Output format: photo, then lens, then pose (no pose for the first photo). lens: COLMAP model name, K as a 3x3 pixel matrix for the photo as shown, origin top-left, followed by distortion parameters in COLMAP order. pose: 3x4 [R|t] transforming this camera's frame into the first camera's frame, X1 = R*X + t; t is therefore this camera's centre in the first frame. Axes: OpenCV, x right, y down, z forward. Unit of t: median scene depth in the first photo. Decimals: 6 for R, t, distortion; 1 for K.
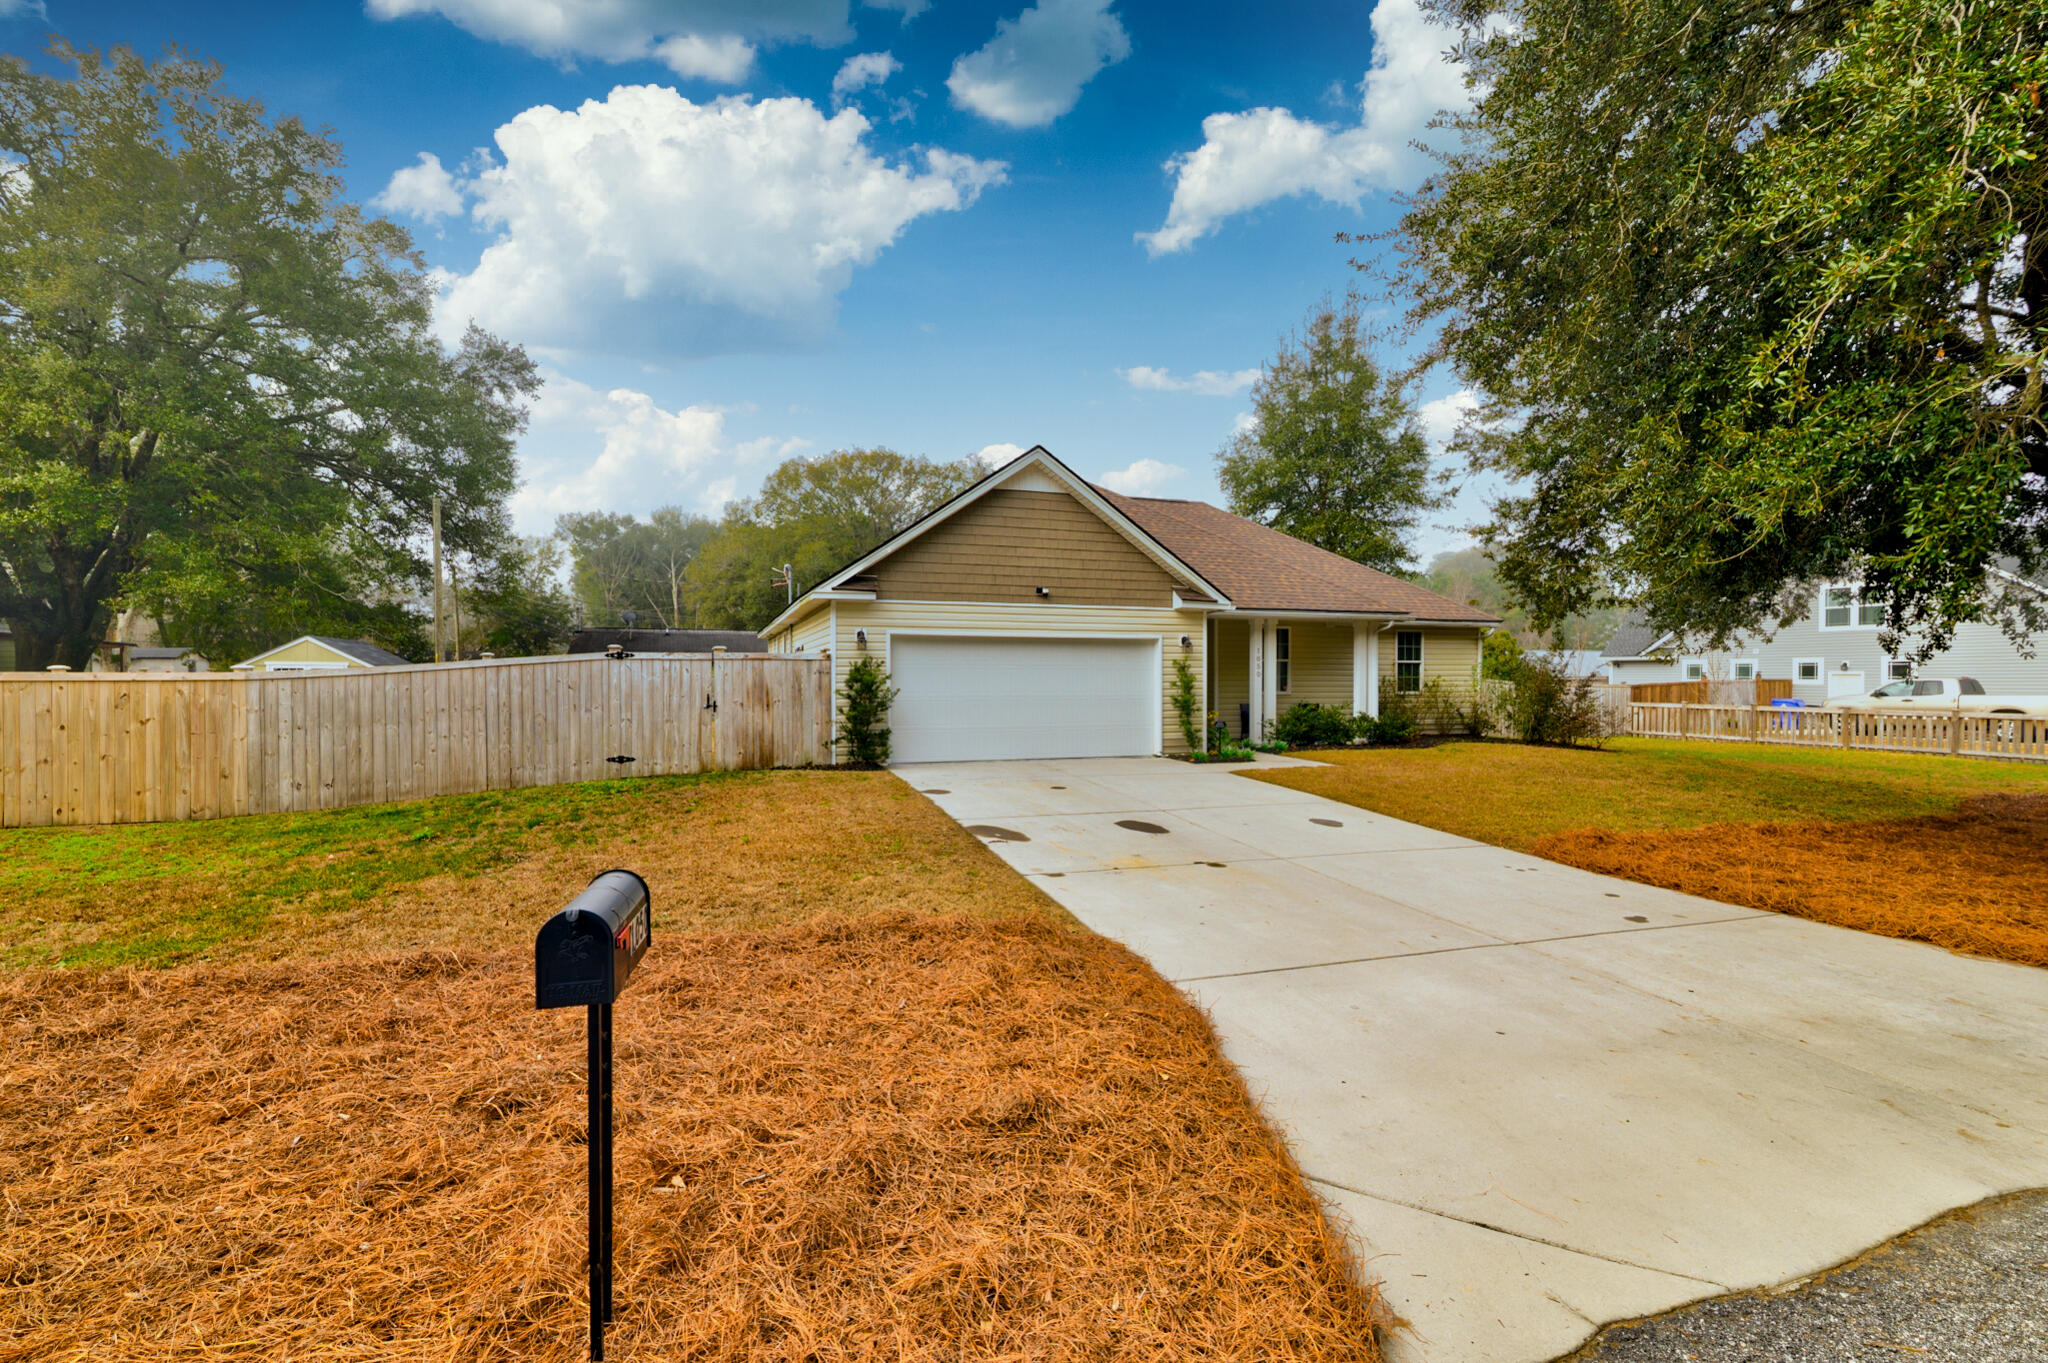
lens RADIAL K [[931.3, 0, 1025.1], [0, 931.3, 680.7], [0, 0, 1]] dist [0.014640, -0.000163]
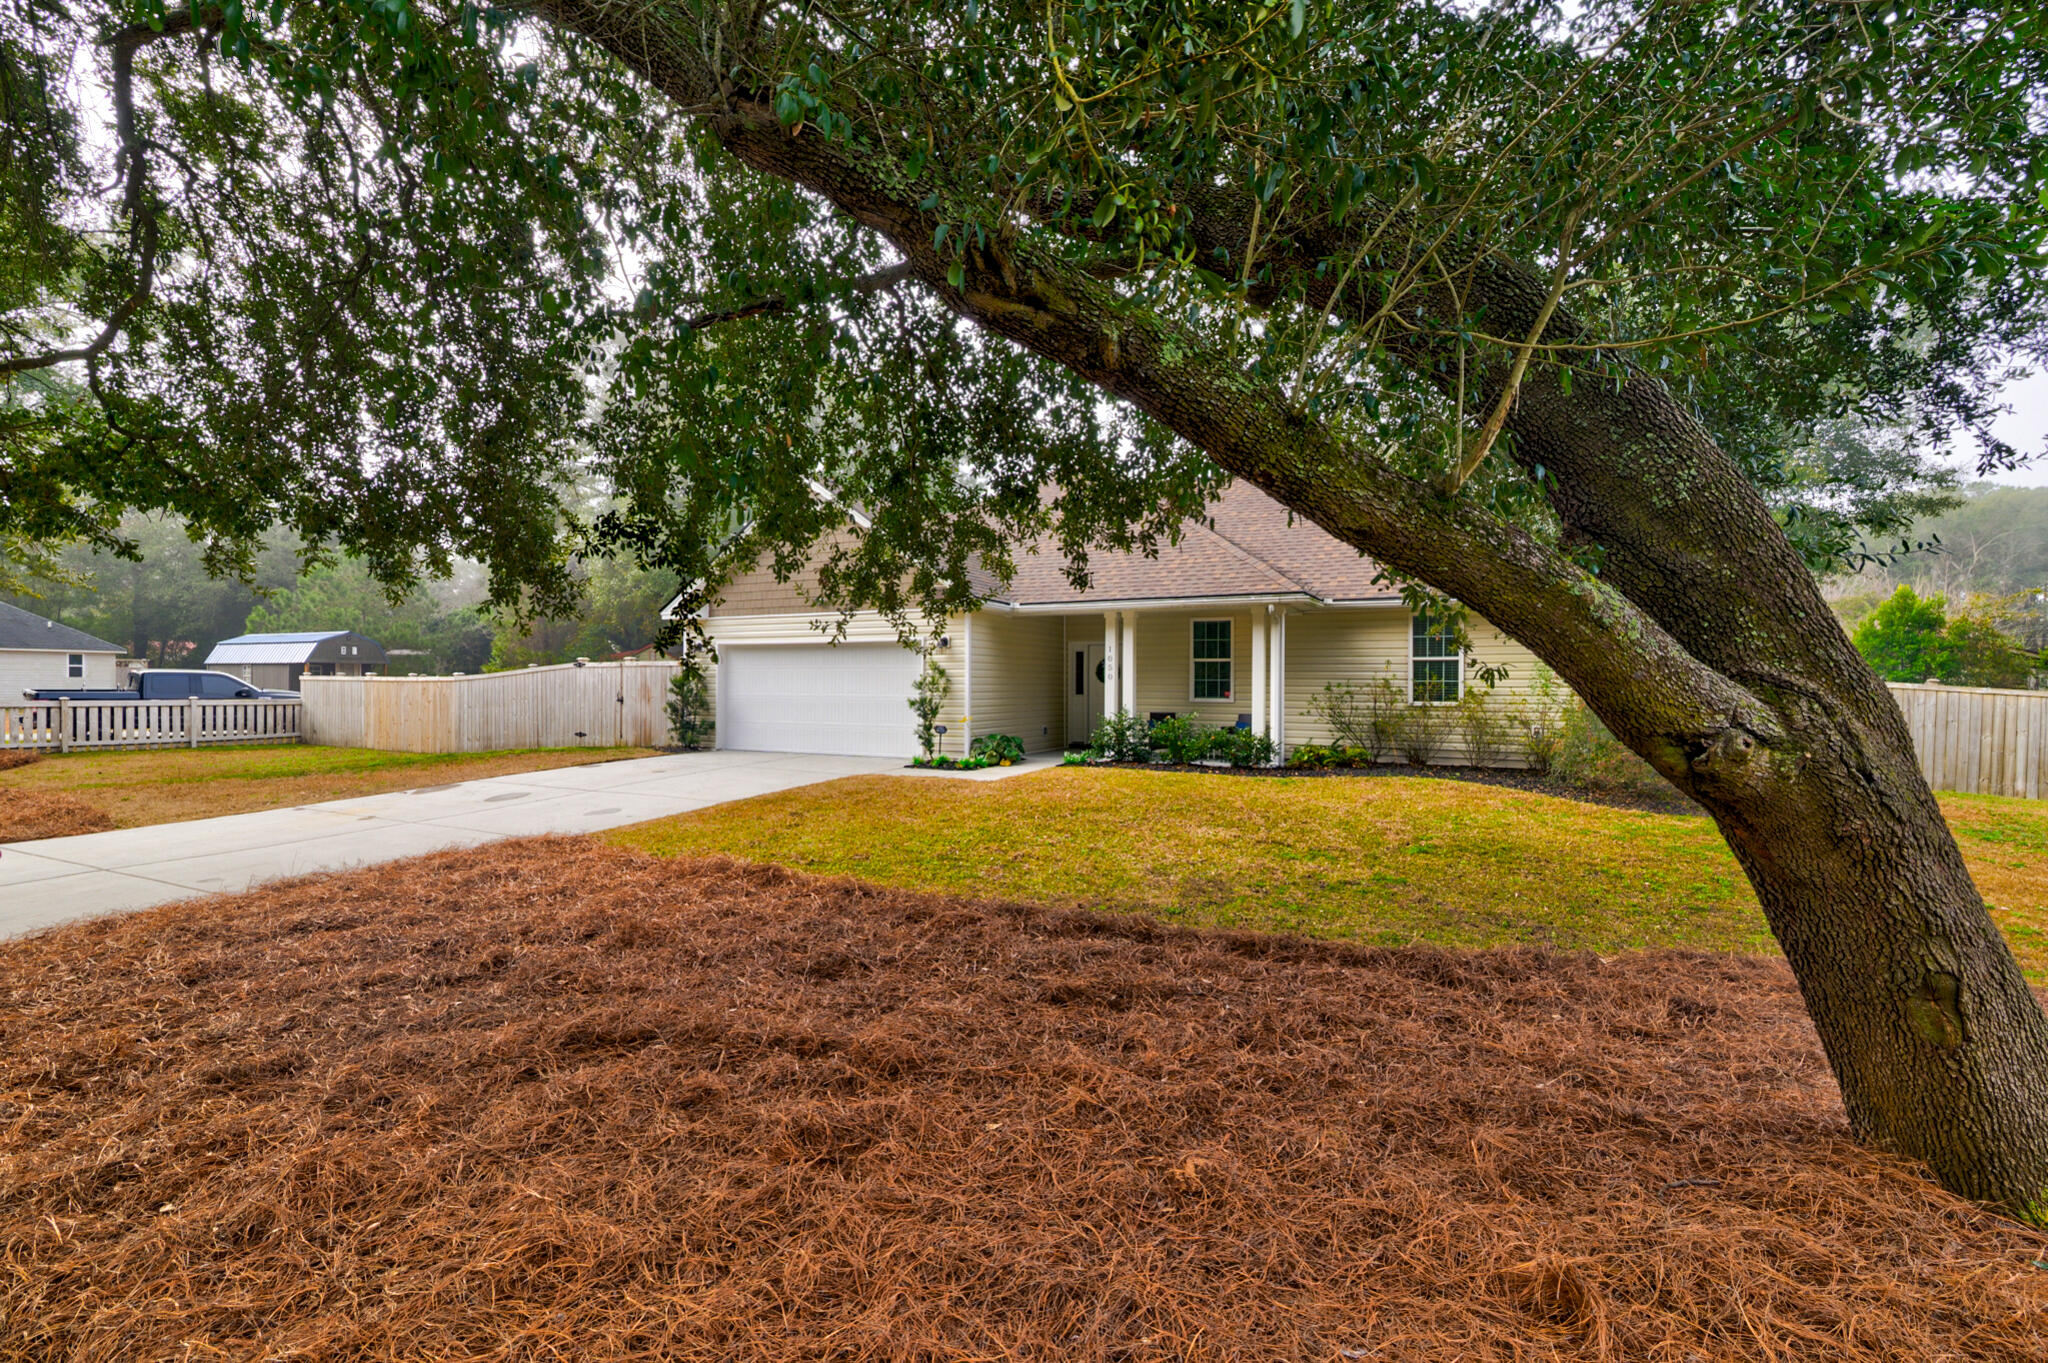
lens RADIAL K [[931.3, 0, 1027.7], [0, 931.3, 686.8], [0, 0, 1]] dist [0.014640, -0.000163]
pose [[0.683897, 0.004198, -0.729567, 1.045840], [-0.006558, 0.999978, -0.000394, 0.004000], [0.729549, 0.005054, 0.683910, 0.455840]]
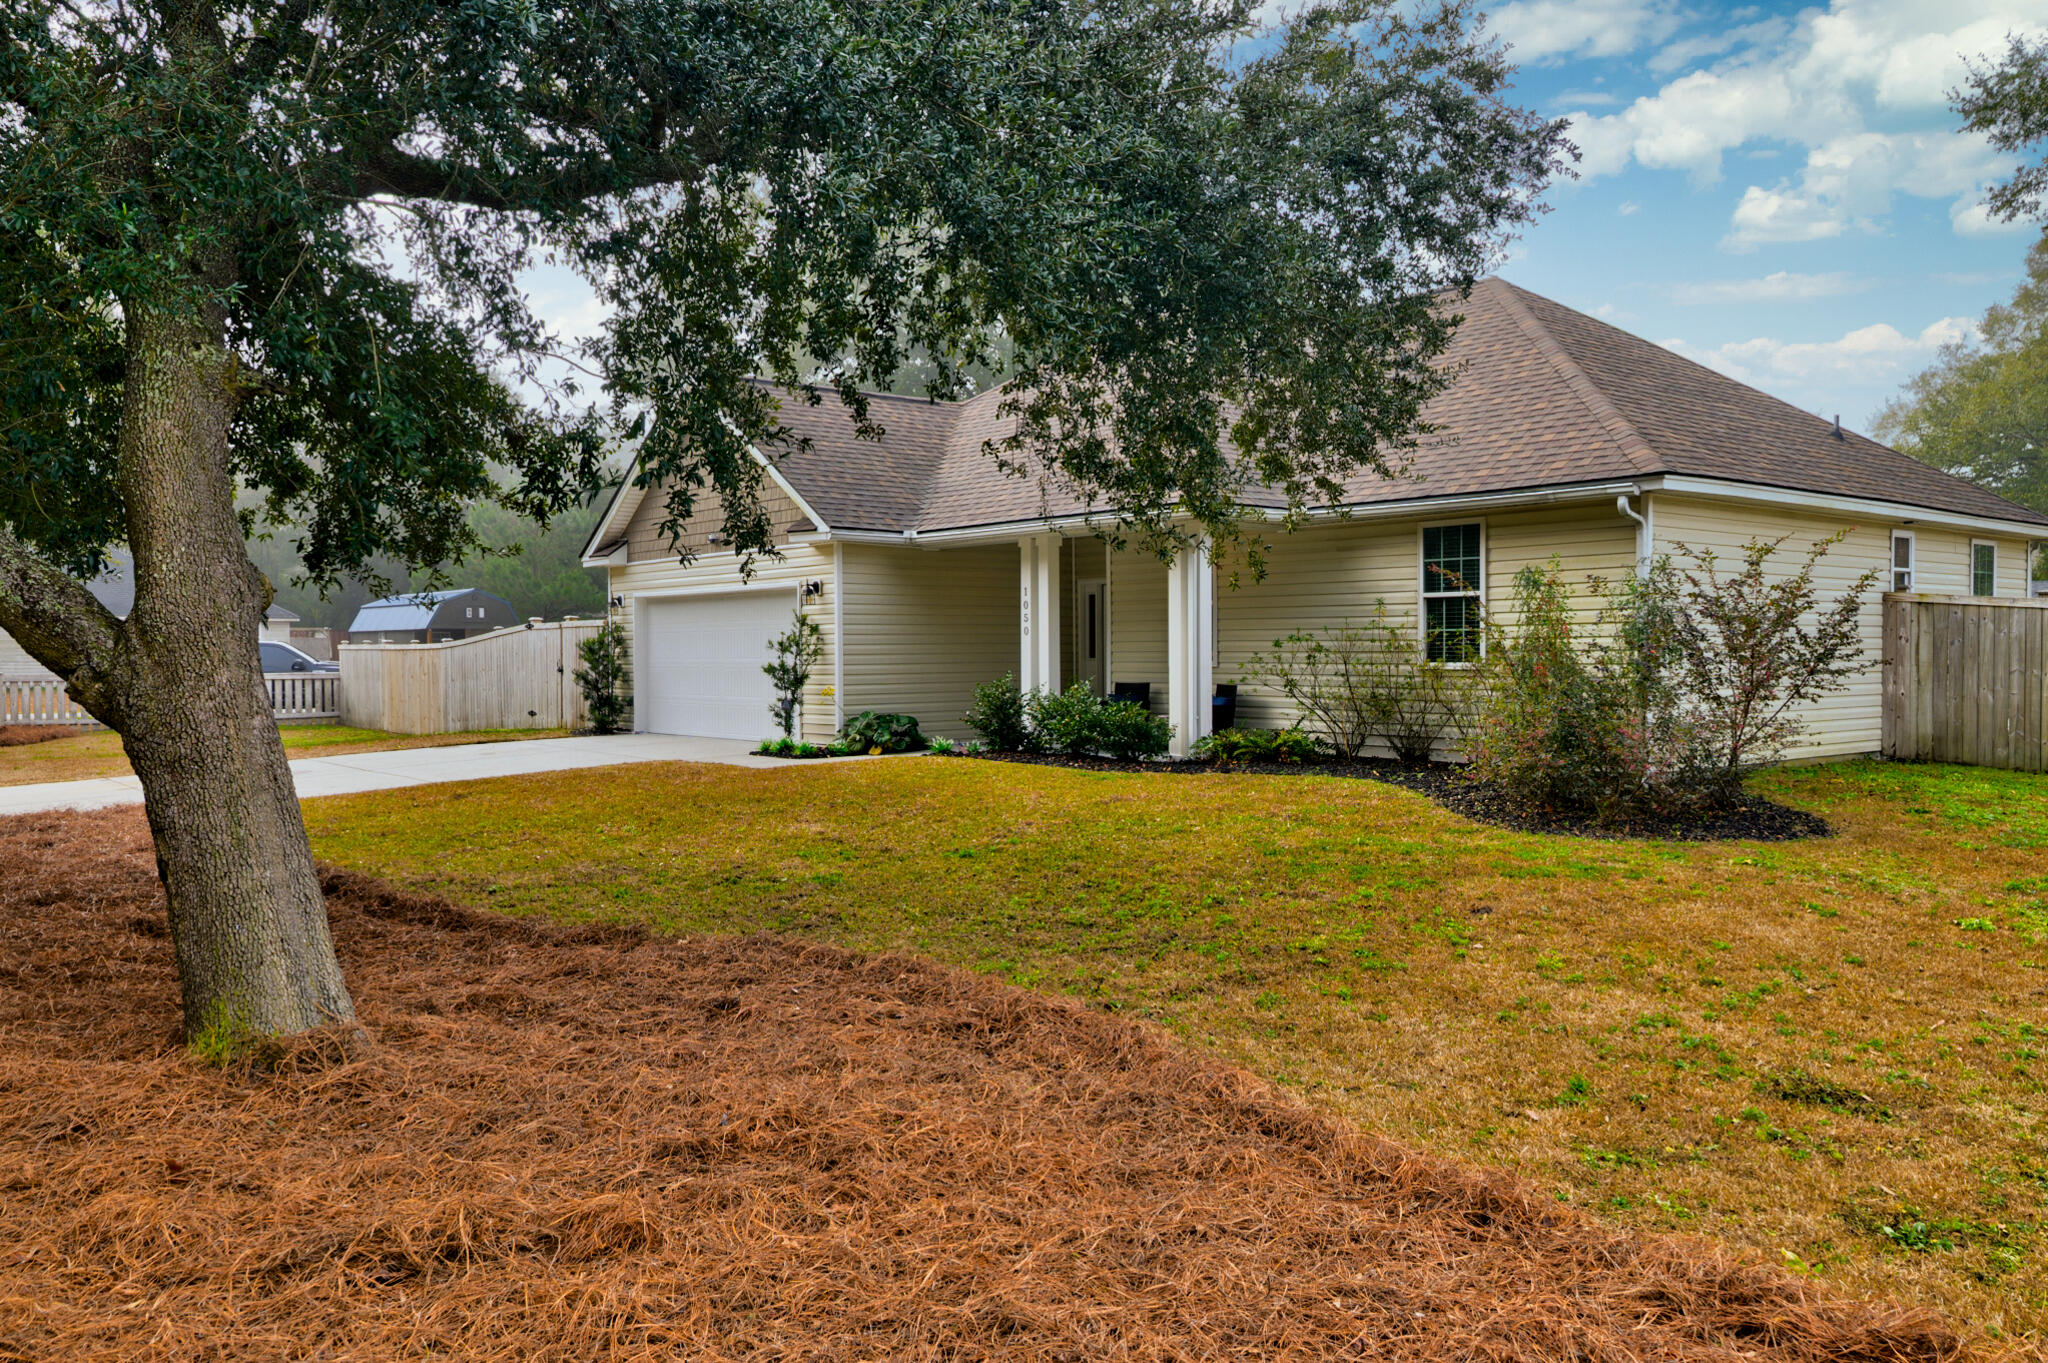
lens RADIAL K [[1574.2, 0, 1020.2], [0, 1574.2, 675.9], [0, 0, 1]] dist [-0.004216, 0.007075]
pose [[0.334111, 0.012322, -0.942453, 1.527177], [0.004093, 0.999886, 0.014524, 0.009219], [0.942525, -0.008710, 0.334022, 0.836408]]
